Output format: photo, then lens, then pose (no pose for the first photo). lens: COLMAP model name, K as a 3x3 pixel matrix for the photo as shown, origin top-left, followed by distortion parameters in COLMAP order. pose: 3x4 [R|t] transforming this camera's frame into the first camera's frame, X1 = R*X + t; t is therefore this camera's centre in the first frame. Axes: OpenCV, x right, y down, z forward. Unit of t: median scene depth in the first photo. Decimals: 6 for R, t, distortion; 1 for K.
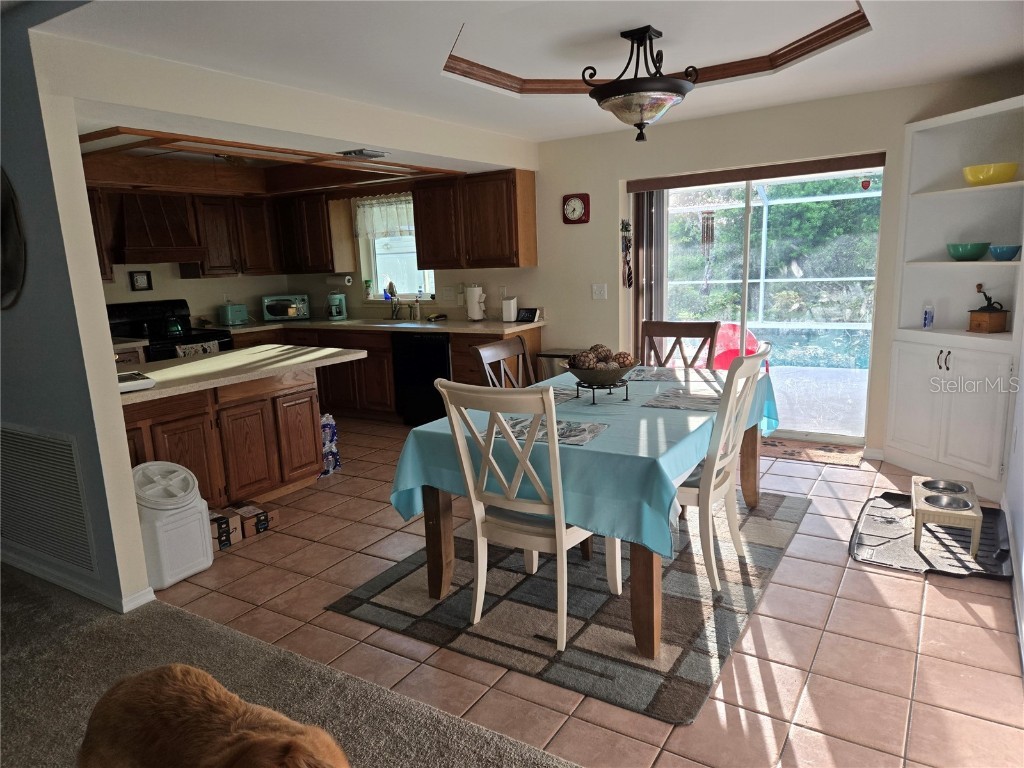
lens RADIAL K [[686.3, 0, 512.2], [0, 686.3, 395.3], [0, 0, 1]] dist [0.085670, -0.077922]
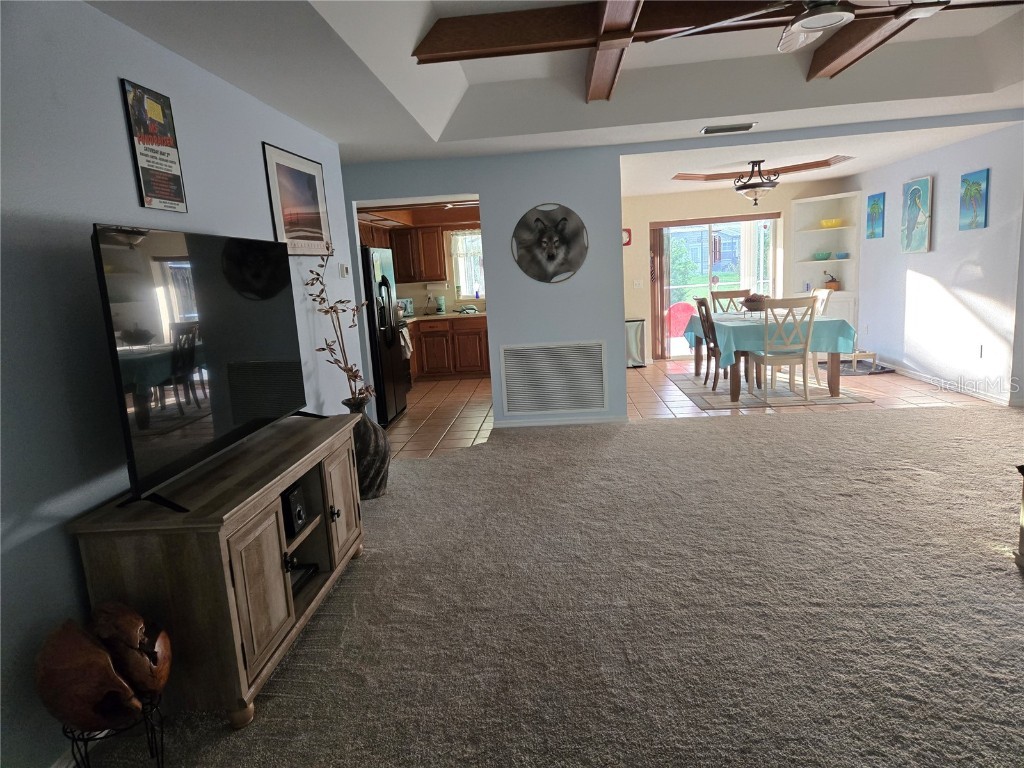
lens RADIAL K [[673.0, 0, 510.2], [0, 673.0, 390.3], [0, 0, 1]] dist [0.086445, -0.074151]
pose [[0.884256, -0.091456, 0.457960, -1.184085], [0.117241, 0.992705, -0.028130, 0.156200], [-0.452046, 0.078565, 0.888528, -0.445416]]
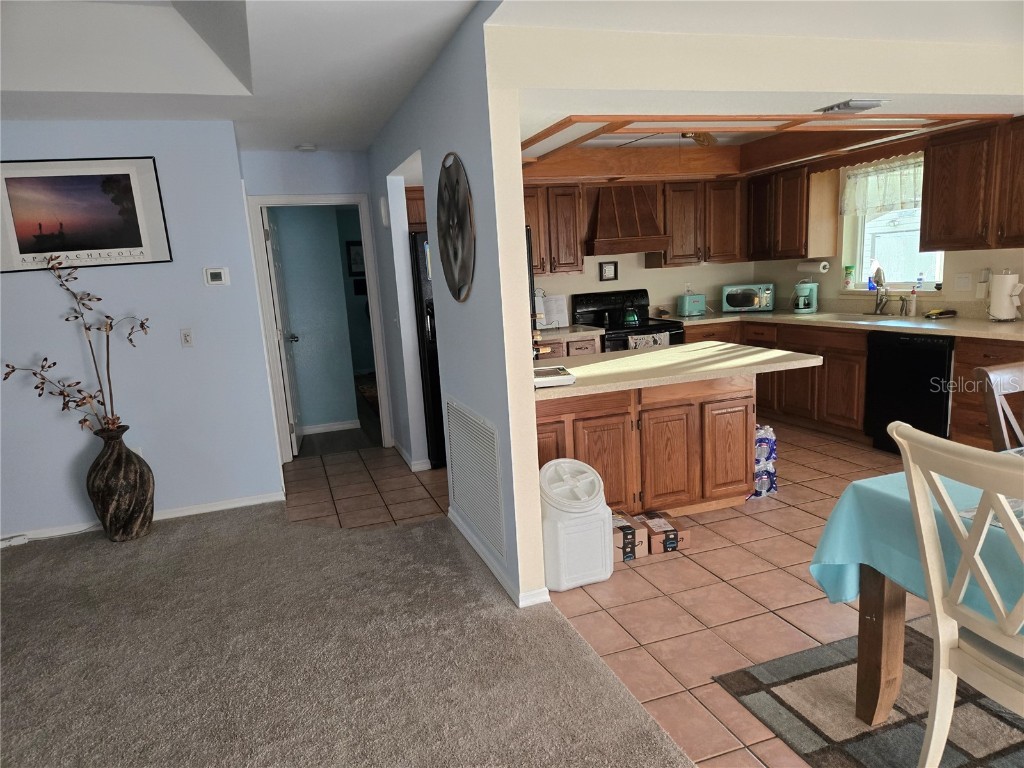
lens RADIAL K [[686.3, 0, 512.2], [0, 686.3, 395.3], [0, 0, 1]] dist [0.085670, -0.077922]
pose [[0.781992, 0.108690, -0.613739, 0.008356], [-0.095495, 0.993945, 0.054348, -0.030646], [0.615930, 0.016109, 0.787636, 0.146663]]
